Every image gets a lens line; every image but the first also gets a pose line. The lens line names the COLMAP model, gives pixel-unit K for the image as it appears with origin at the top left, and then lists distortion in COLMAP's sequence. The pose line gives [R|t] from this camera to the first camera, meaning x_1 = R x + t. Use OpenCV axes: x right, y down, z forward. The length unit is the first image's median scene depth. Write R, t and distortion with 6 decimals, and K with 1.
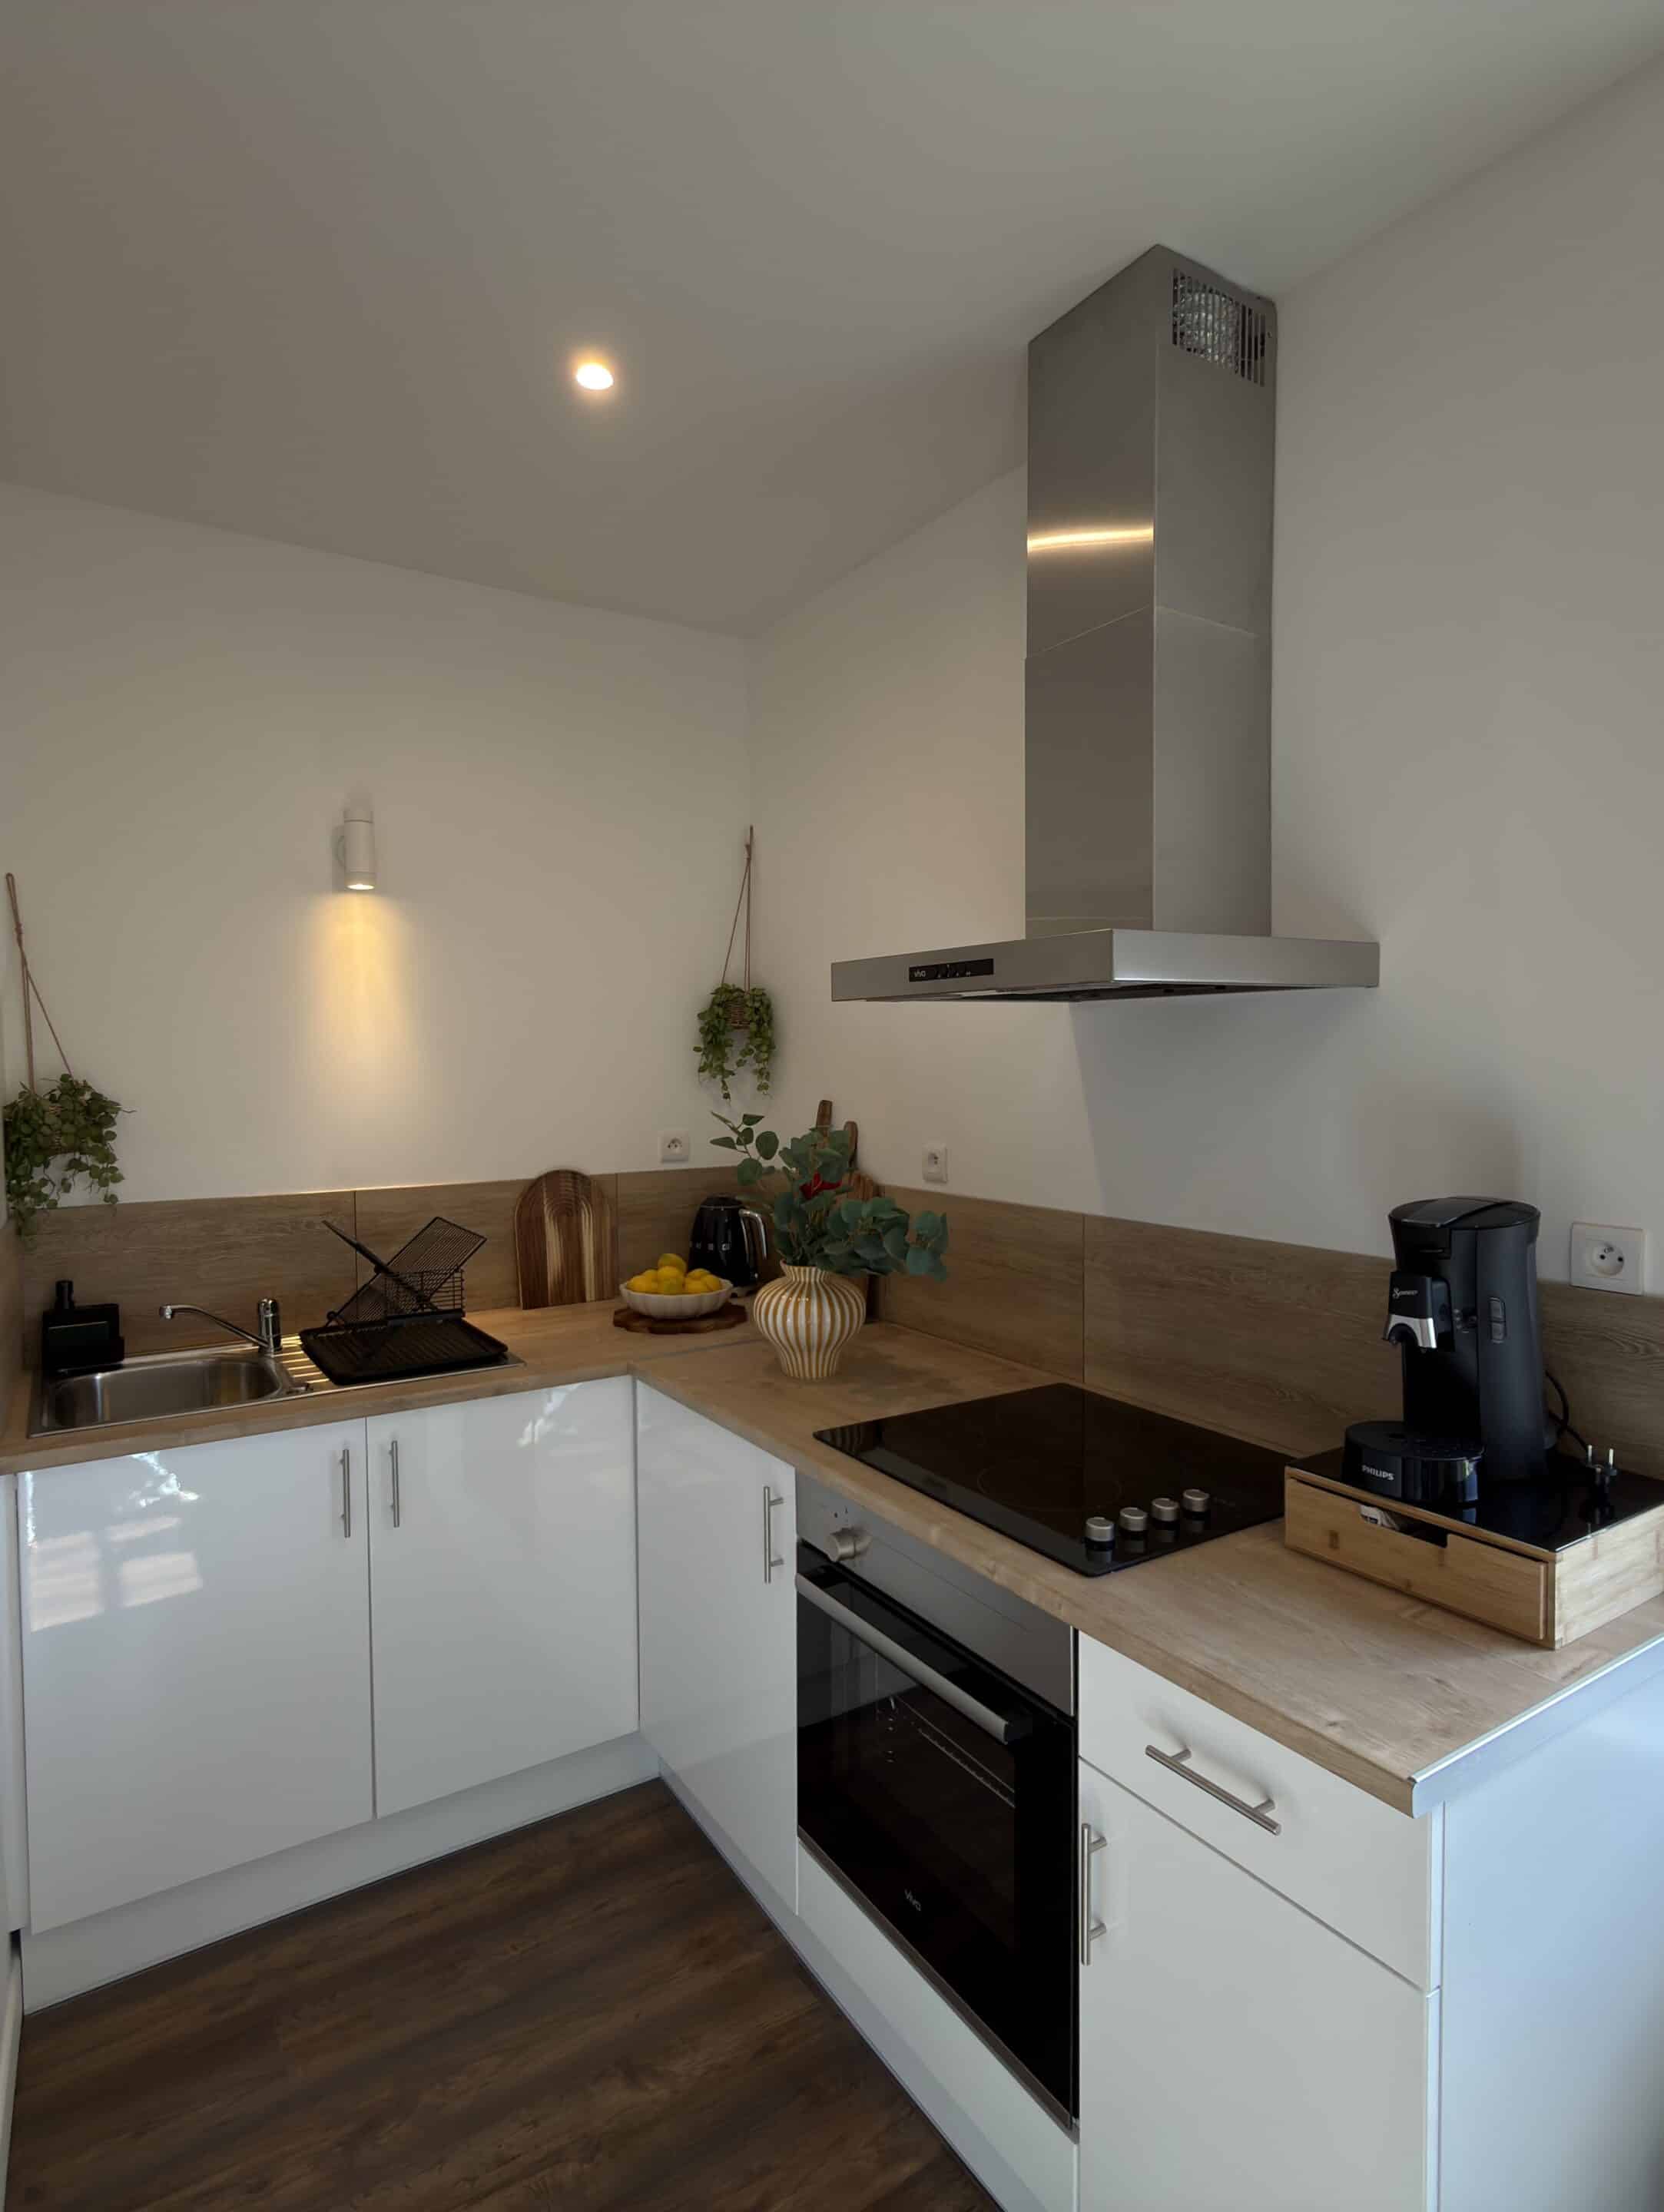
lens RADIAL K [[1188.8, 0, 832.0], [0, 1188.8, 1106.0], [0, 0, 1]] dist [0.000163, -0.000203]
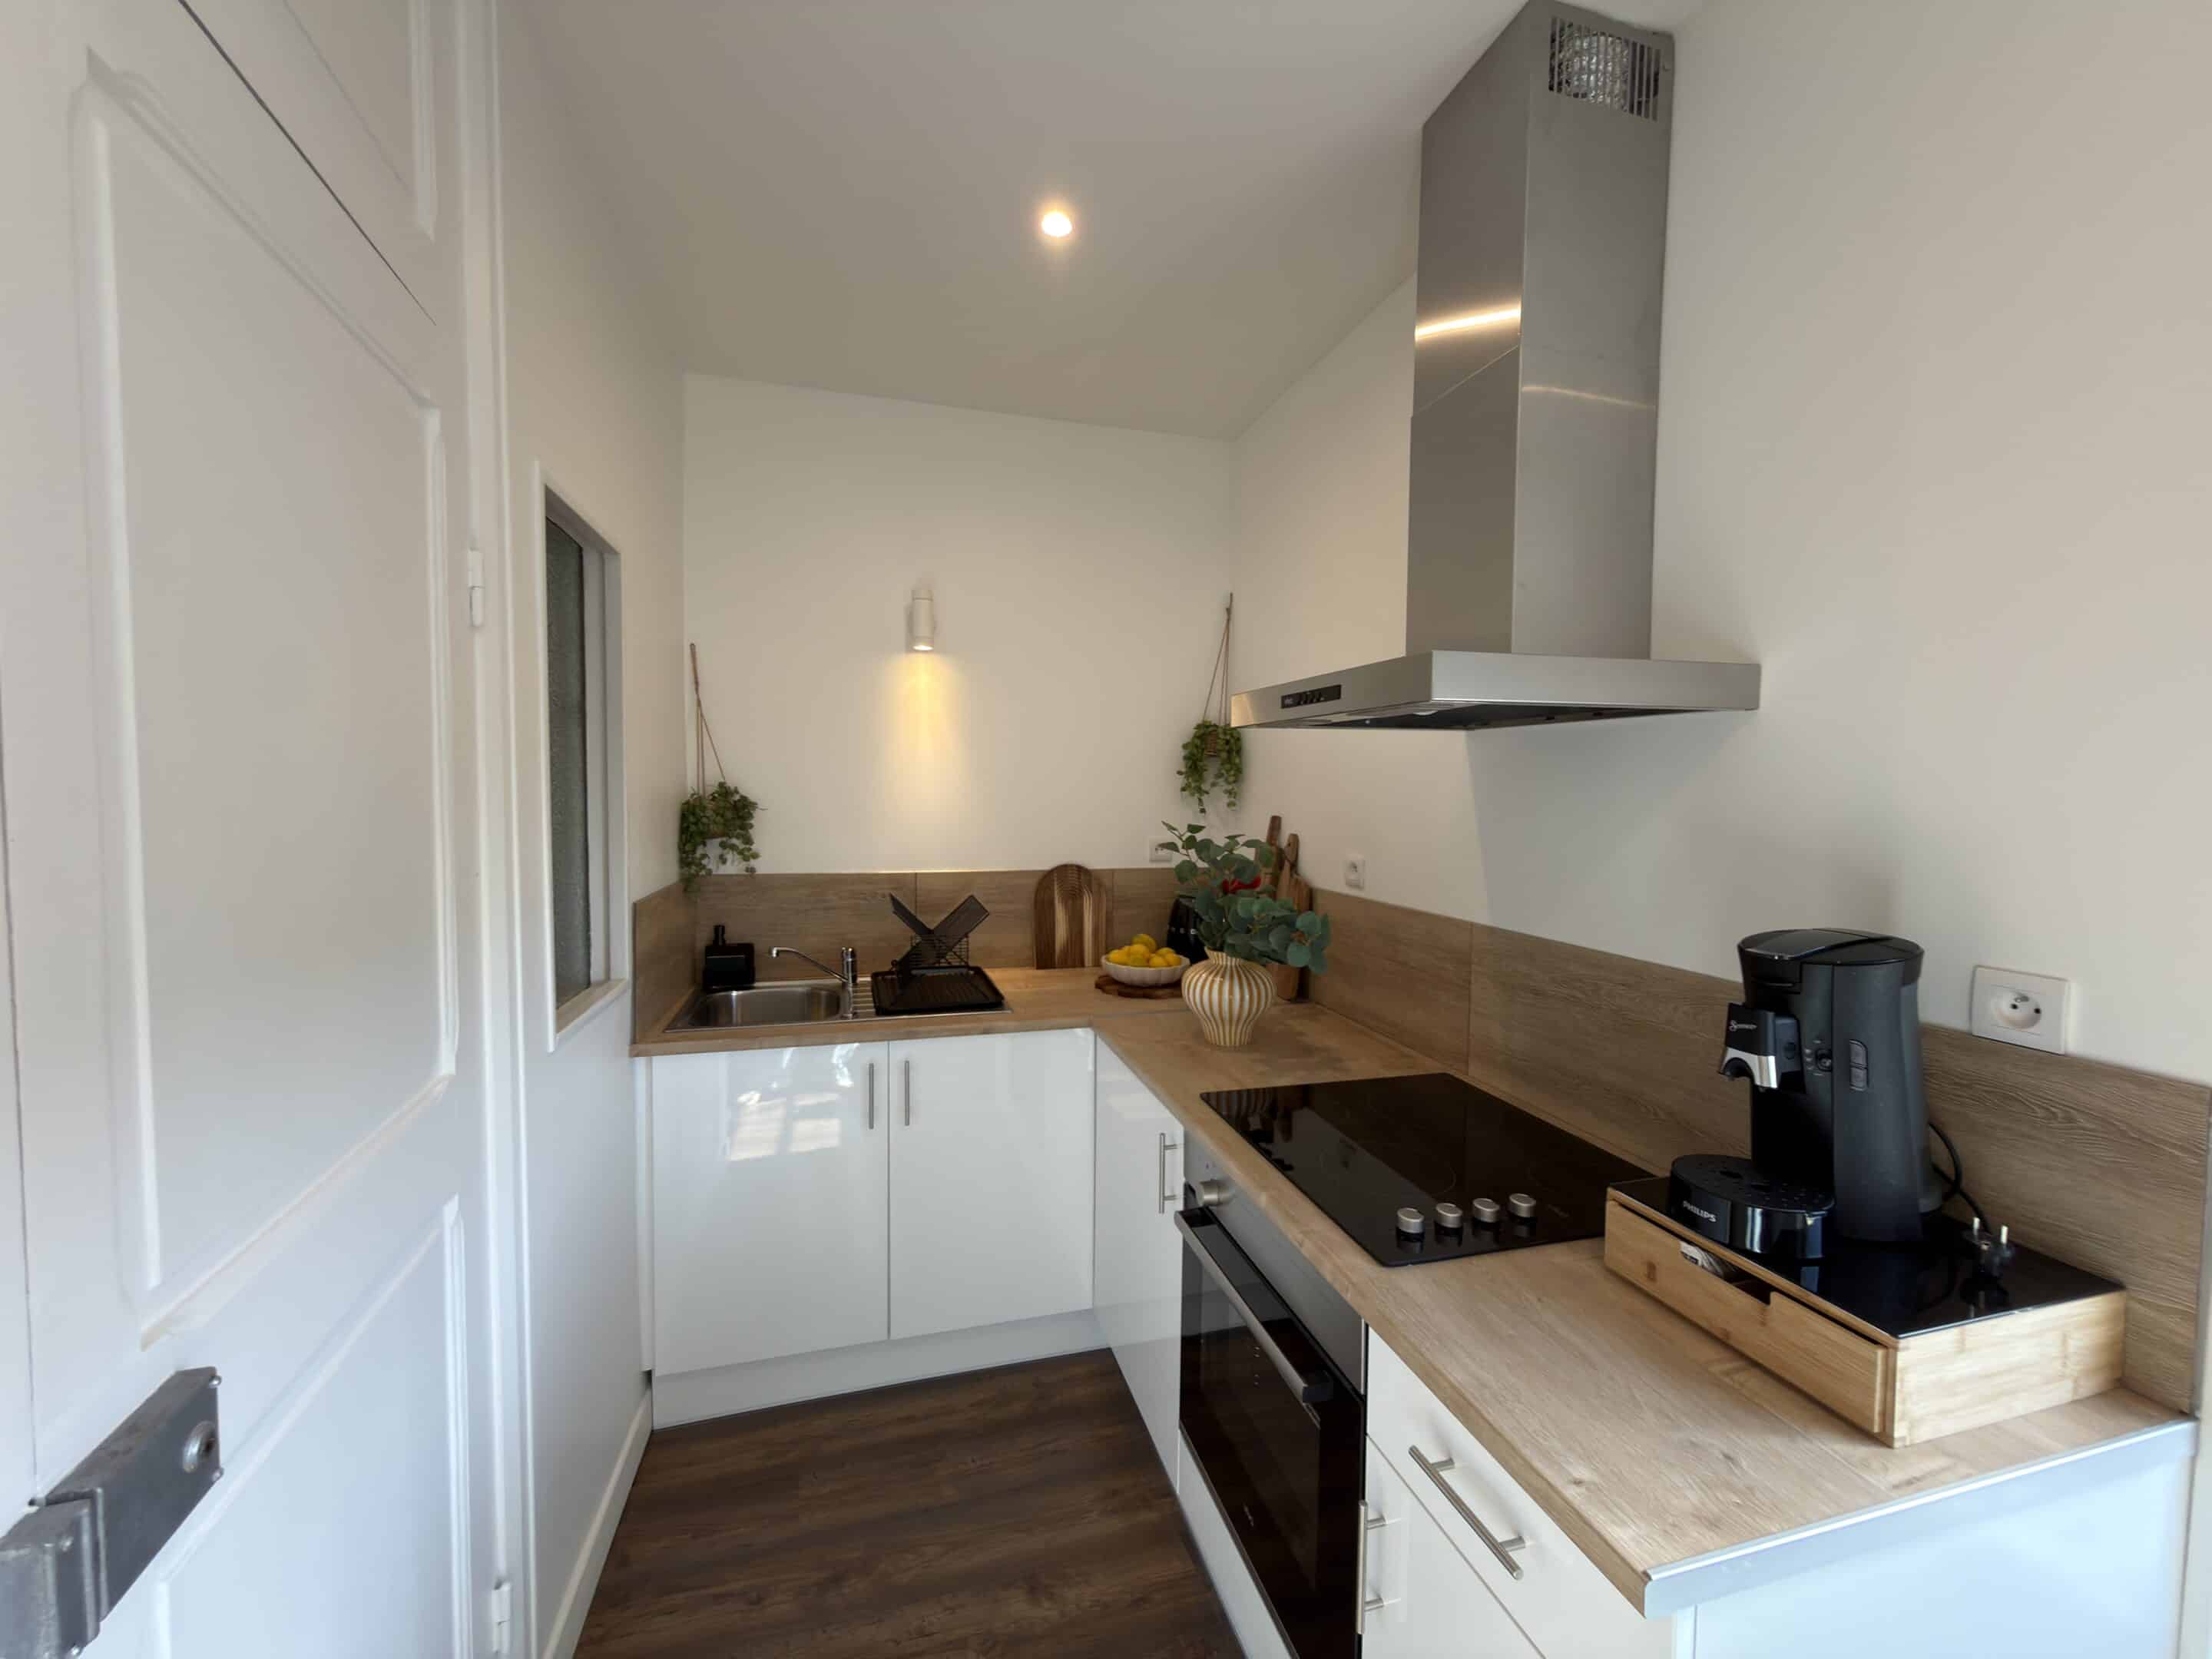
lens RADIAL K [[891.9, 0, 1106.0], [0, 891.9, 829.5], [0, 0, 1]] dist [-0.000183, -0.000011]
pose [[0.956071, 0.031267, -0.291462, 0.135542], [-0.029049, 0.999507, 0.011934, 0.004691], [0.291692, -0.002943, 0.956508, 0.118026]]
